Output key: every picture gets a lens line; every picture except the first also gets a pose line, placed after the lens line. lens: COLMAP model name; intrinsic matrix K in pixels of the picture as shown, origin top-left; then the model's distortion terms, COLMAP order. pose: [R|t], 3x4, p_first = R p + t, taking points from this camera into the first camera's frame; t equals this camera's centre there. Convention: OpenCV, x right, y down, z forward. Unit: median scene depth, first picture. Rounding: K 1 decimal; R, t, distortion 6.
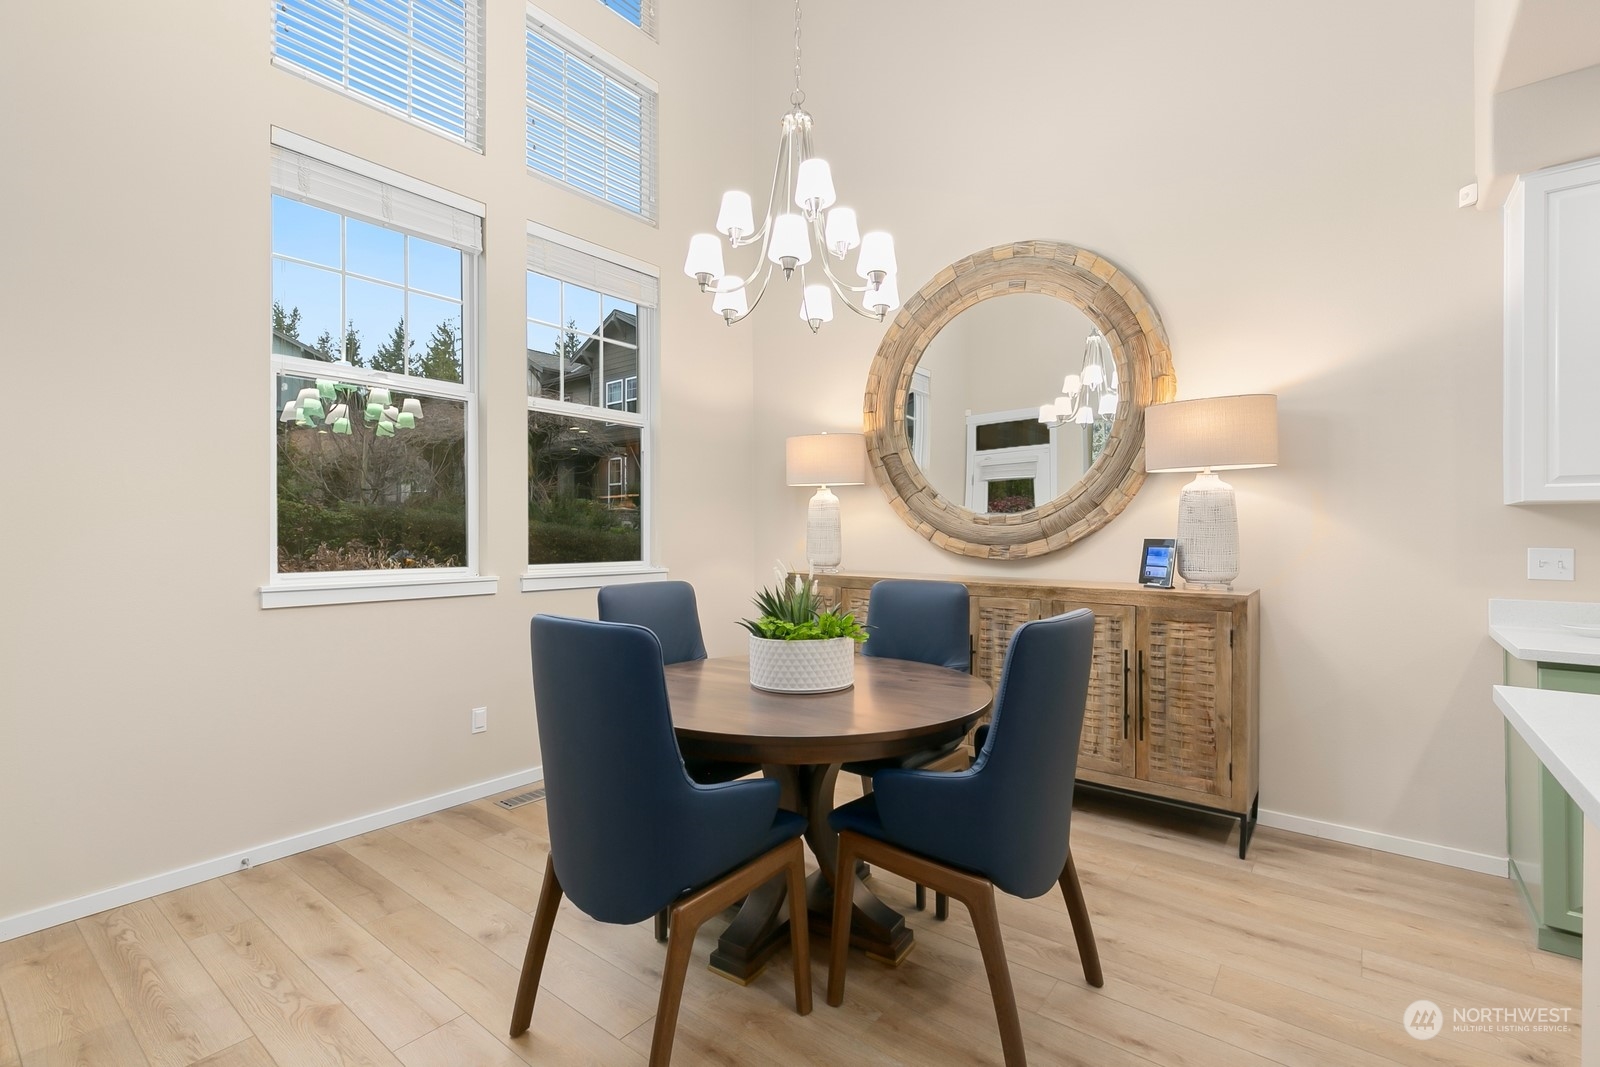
lens RADIAL K [[717.1, 0, 800.0], [0, 717.1, 533.5], [0, 0, 1]] dist [-0.000430, -0.000291]
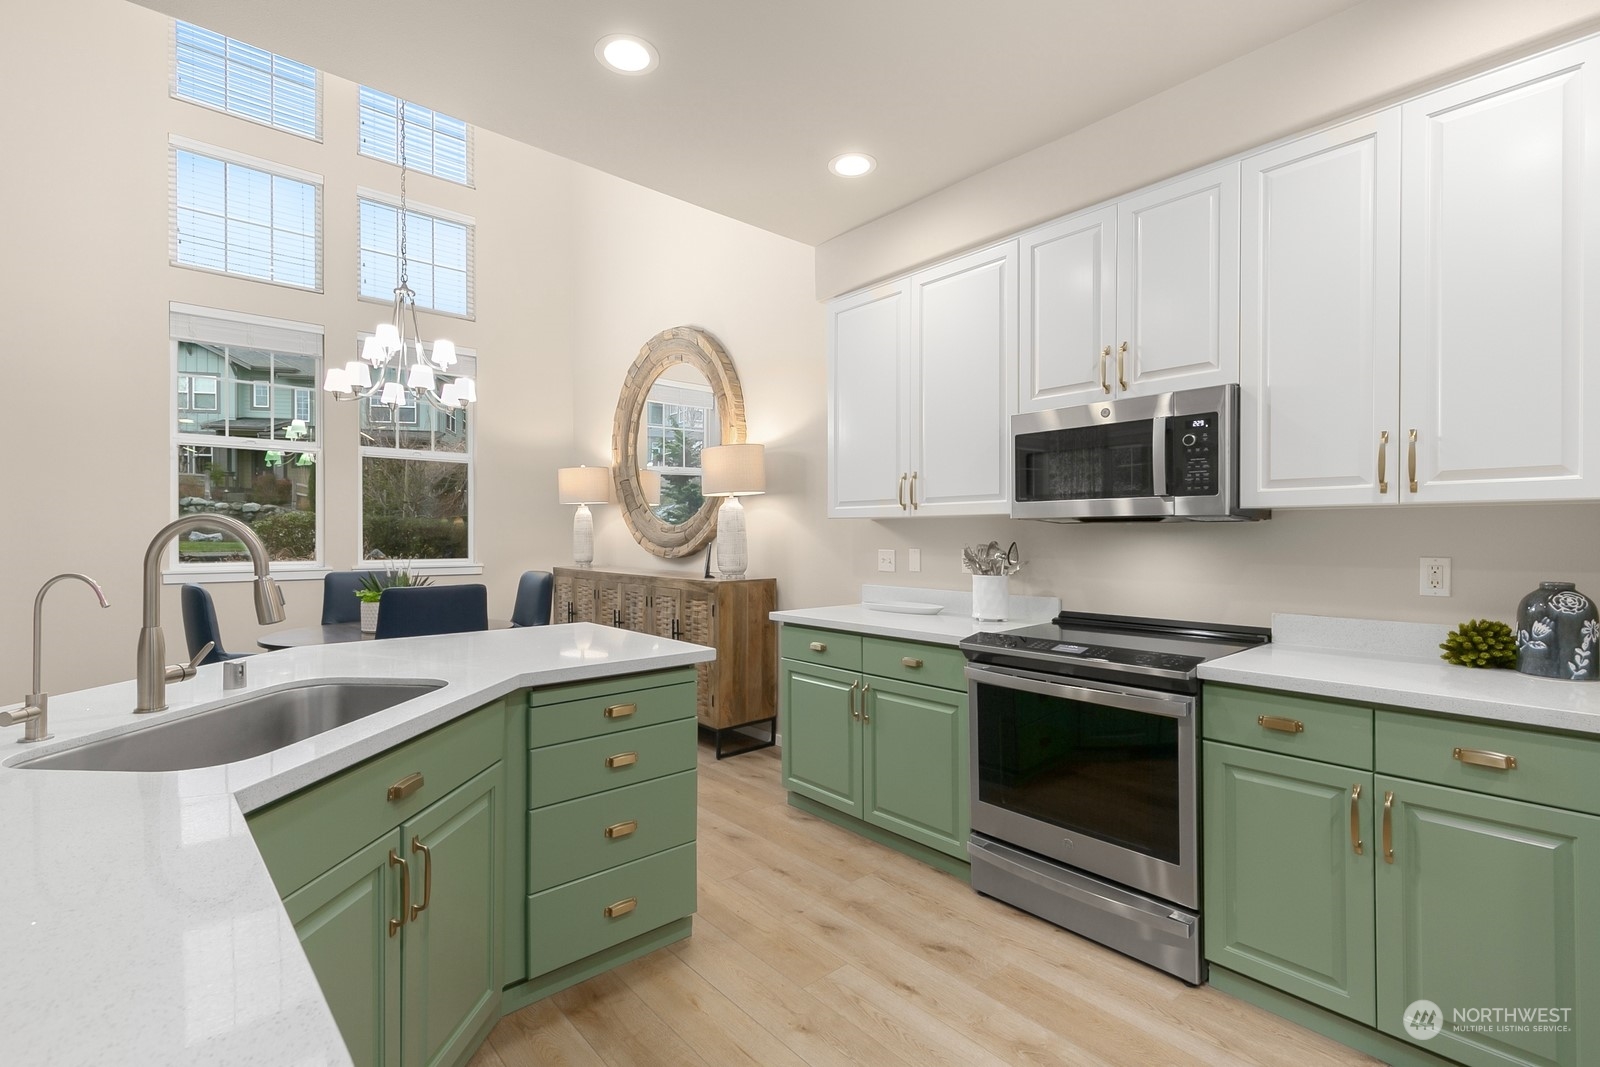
lens RADIAL K [[720.9, 0, 797.3], [0, 720.9, 542.3], [0, 0, 1]] dist [0.002412, 0.000071]
pose [[0.983534, 0.000383, -0.180724, 0.842732], [0.001290, 0.999957, 0.009140, -0.006495], [0.180720, -0.009222, 0.983491, -0.345903]]
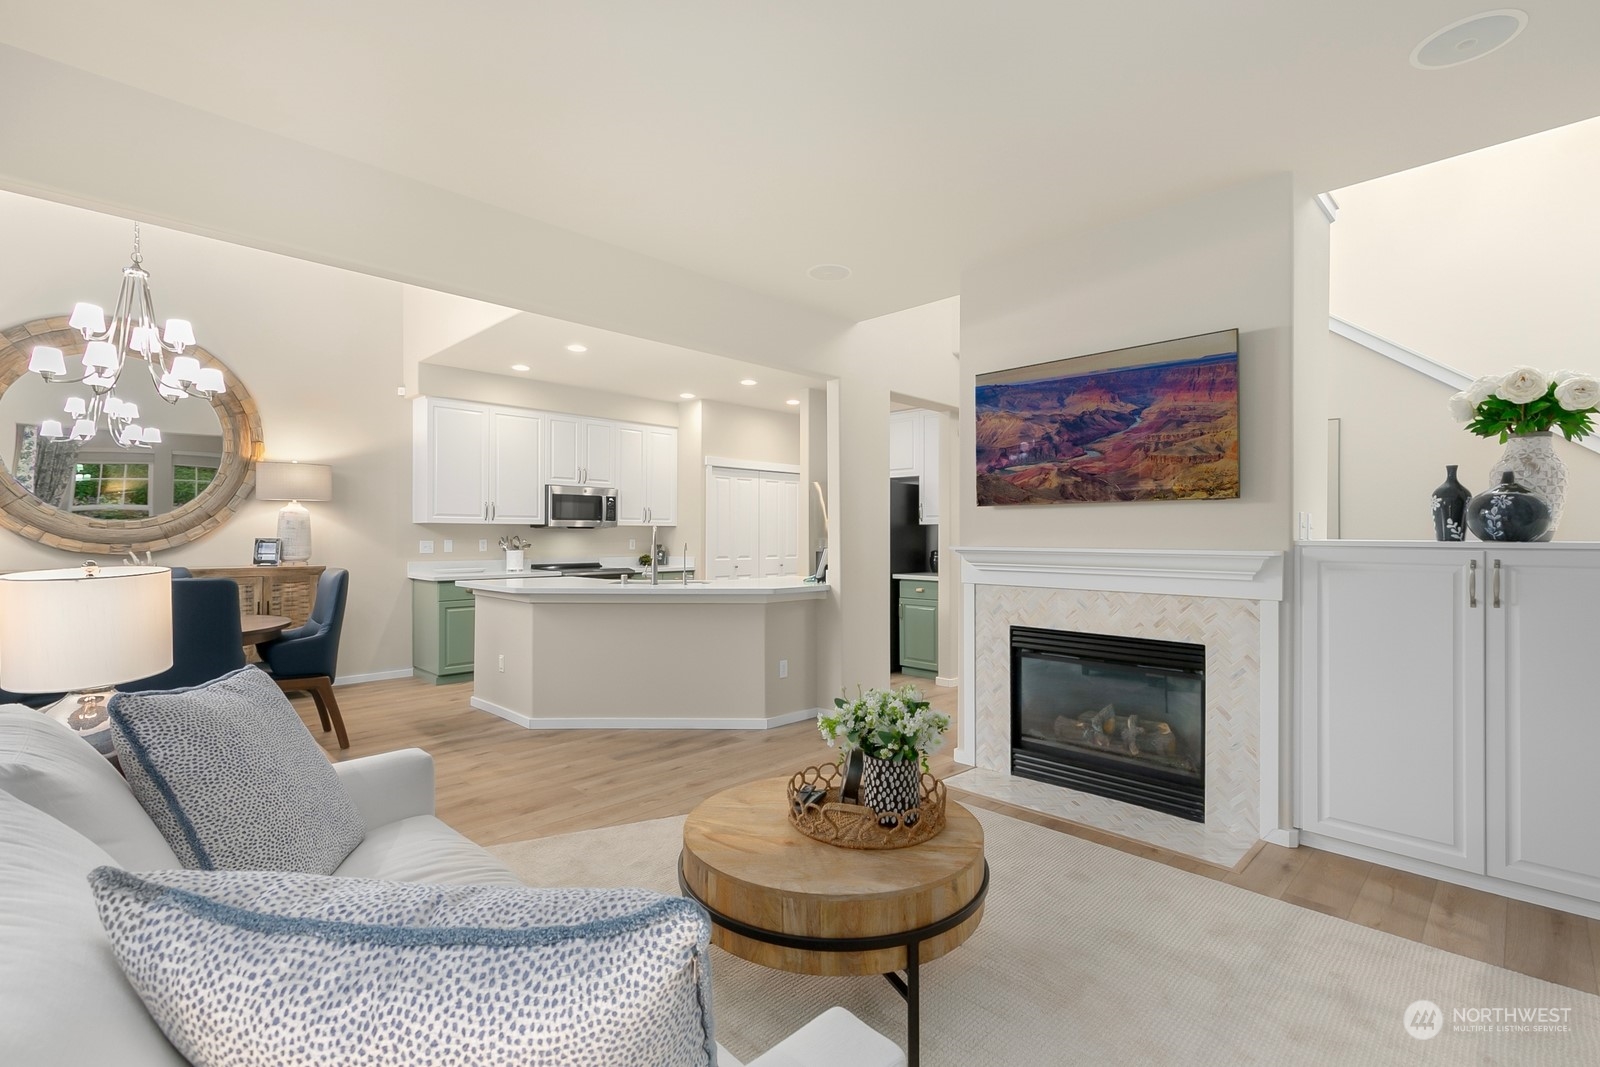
lens RADIAL K [[725.2, 0, 798.0], [0, 725.2, 537.9], [0, 0, 1]] dist [-0.002360, -0.000028]
pose [[0.118577, -0.003923, 0.992937, -0.989021], [0.000387, 0.999992, 0.003905, 0.000193], [-0.992945, -0.000079, 0.118578, -0.444293]]
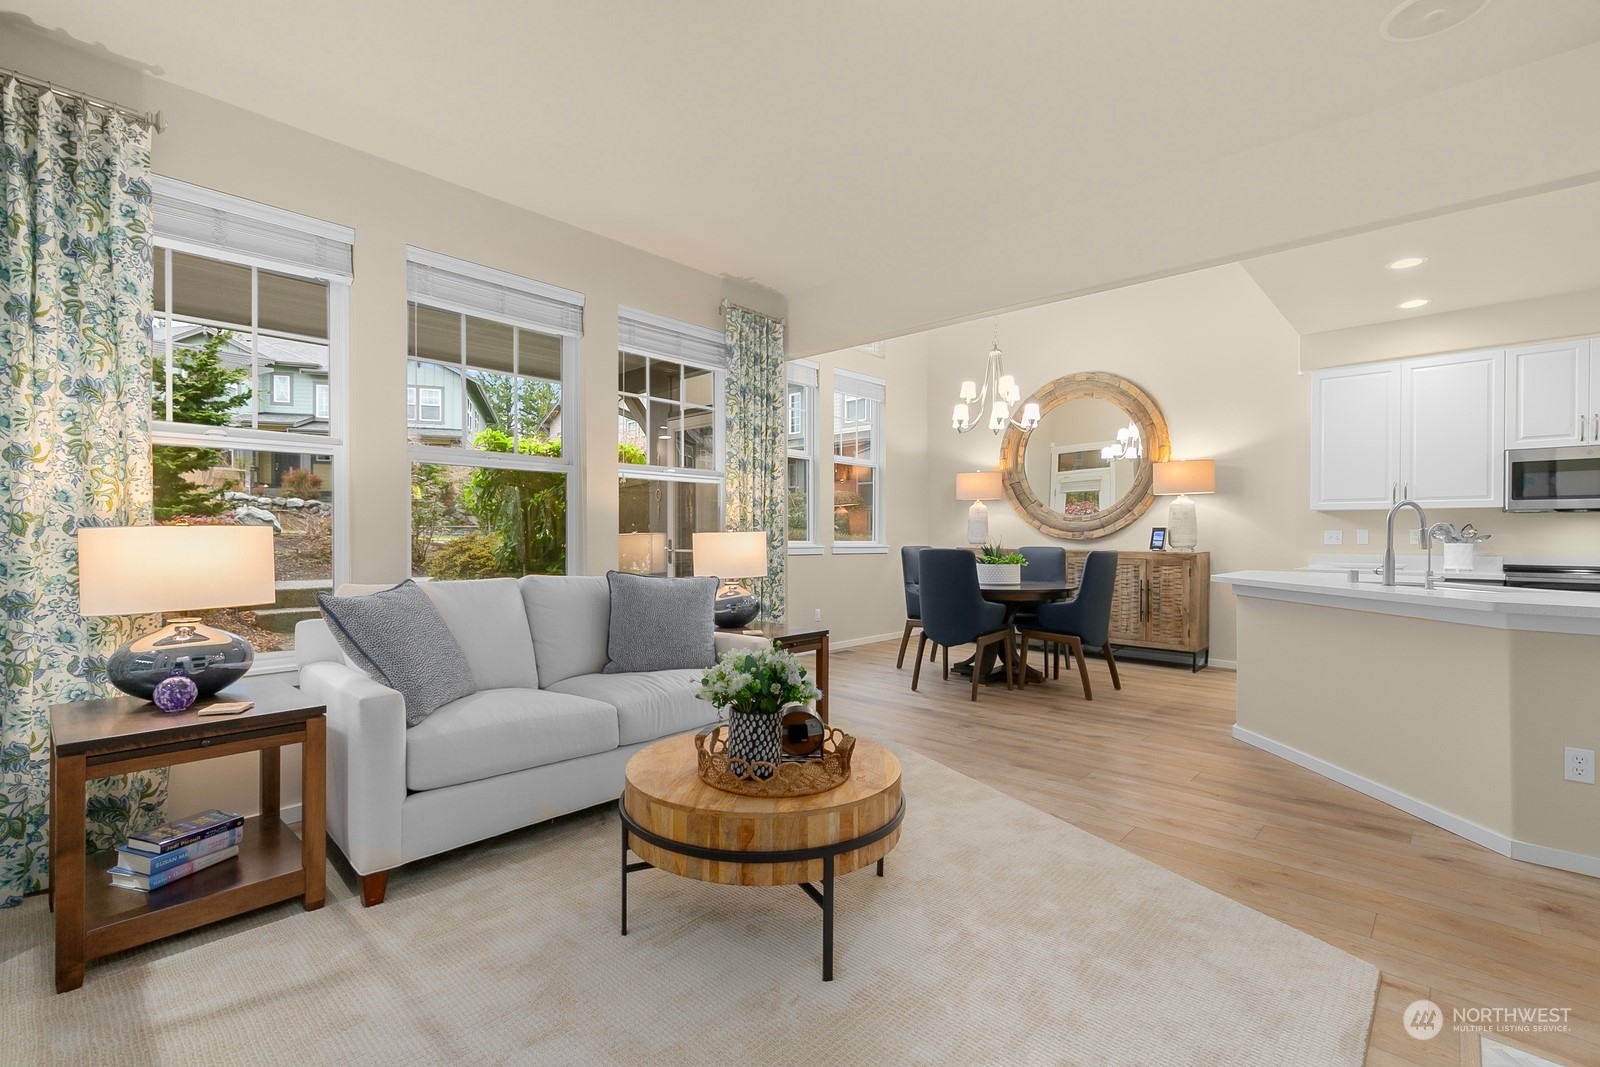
lens RADIAL K [[714.8, 0, 797.4], [0, 714.8, 539.4], [0, 0, 1]] dist [0.000959, -0.000011]
pose [[0.995972, 0.003499, -0.089599, -0.316641], [-0.003162, 0.999987, 0.003901, 0.033651], [0.089611, -0.003602, 0.995970, -1.029850]]
